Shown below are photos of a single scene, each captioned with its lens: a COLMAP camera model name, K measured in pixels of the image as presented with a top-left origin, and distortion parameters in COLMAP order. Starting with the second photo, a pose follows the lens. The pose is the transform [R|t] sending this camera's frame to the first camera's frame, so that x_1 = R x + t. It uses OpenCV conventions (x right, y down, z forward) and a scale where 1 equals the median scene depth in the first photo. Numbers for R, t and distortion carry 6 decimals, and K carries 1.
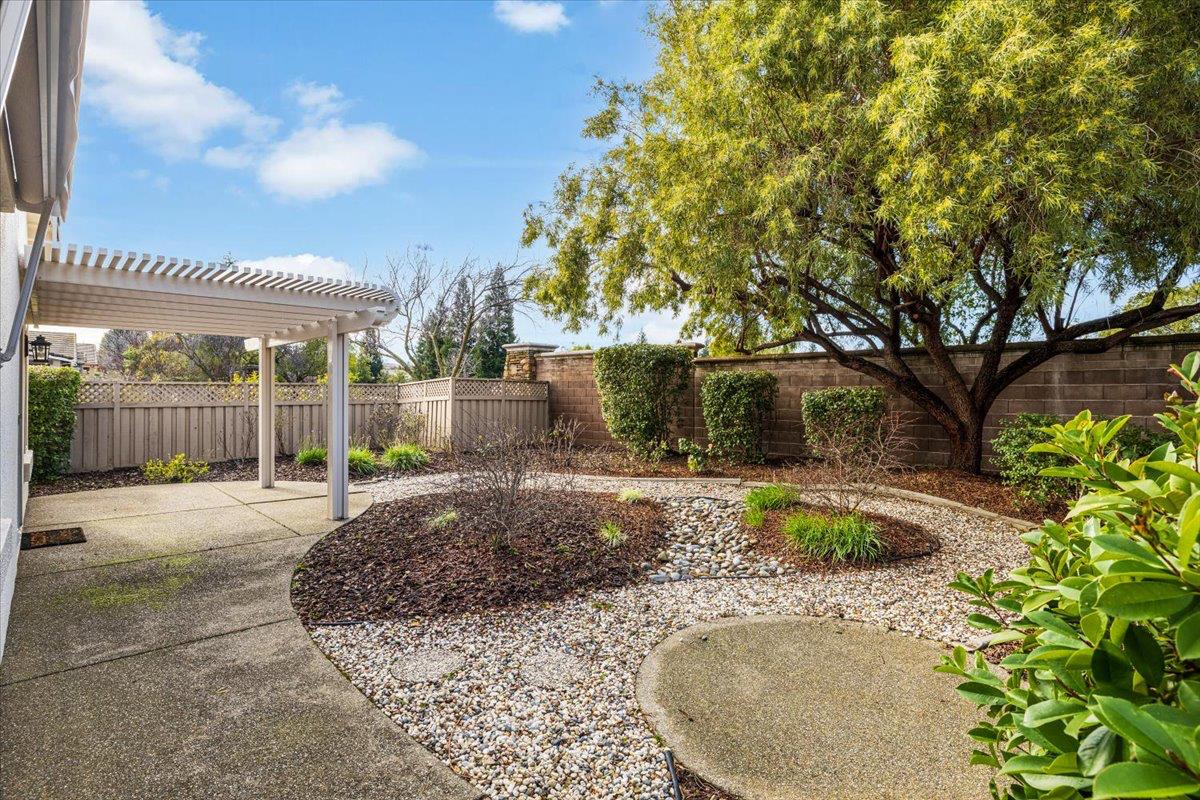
lens RADIAL K [[565.7, 0, 595.6], [0, 565.7, 392.9], [0, 0, 1]] dist [0.001454, 0.000315]
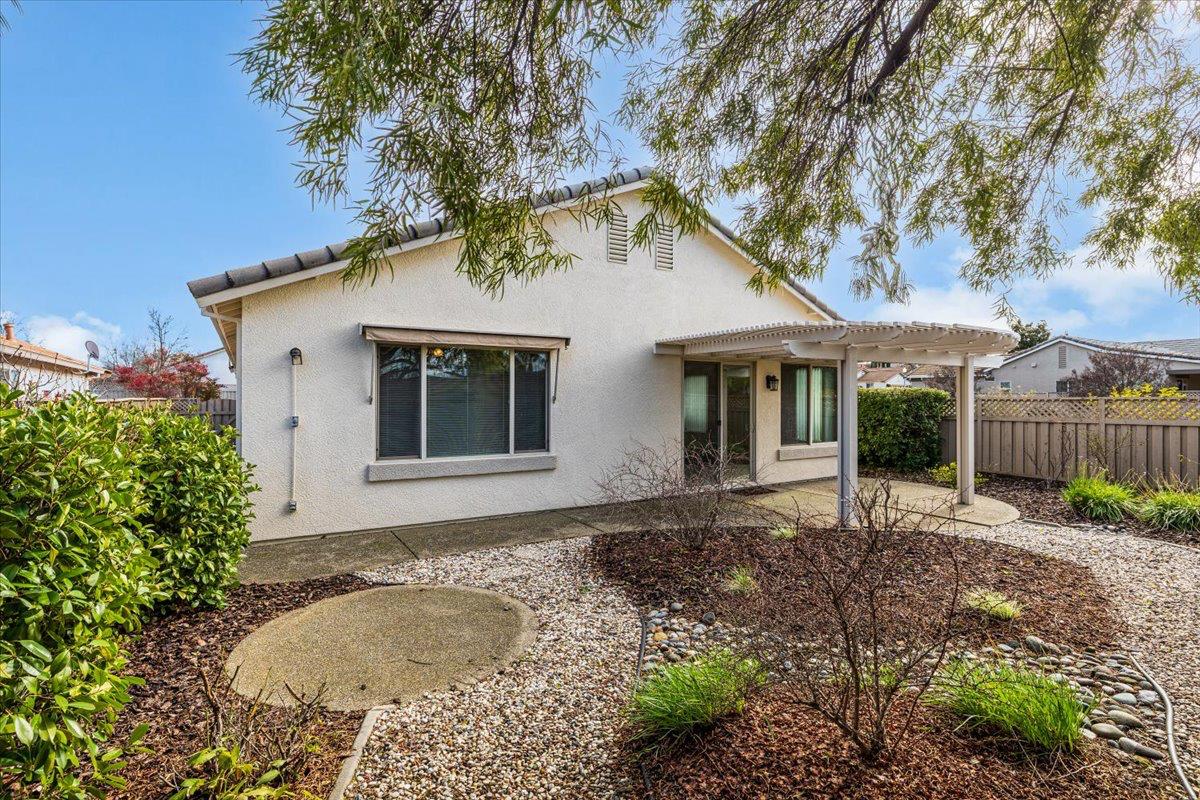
lens RADIAL K [[594.2, 0, 600.0], [0, 594.2, 400.0], [0, 0, 1]] dist [0.000059, 0.000092]
pose [[-0.228547, 0.000772, -0.973533, 1.341146], [-0.005756, 0.999981, 0.002145, -0.040270], [0.973516, 0.006094, -0.228538, 1.395965]]
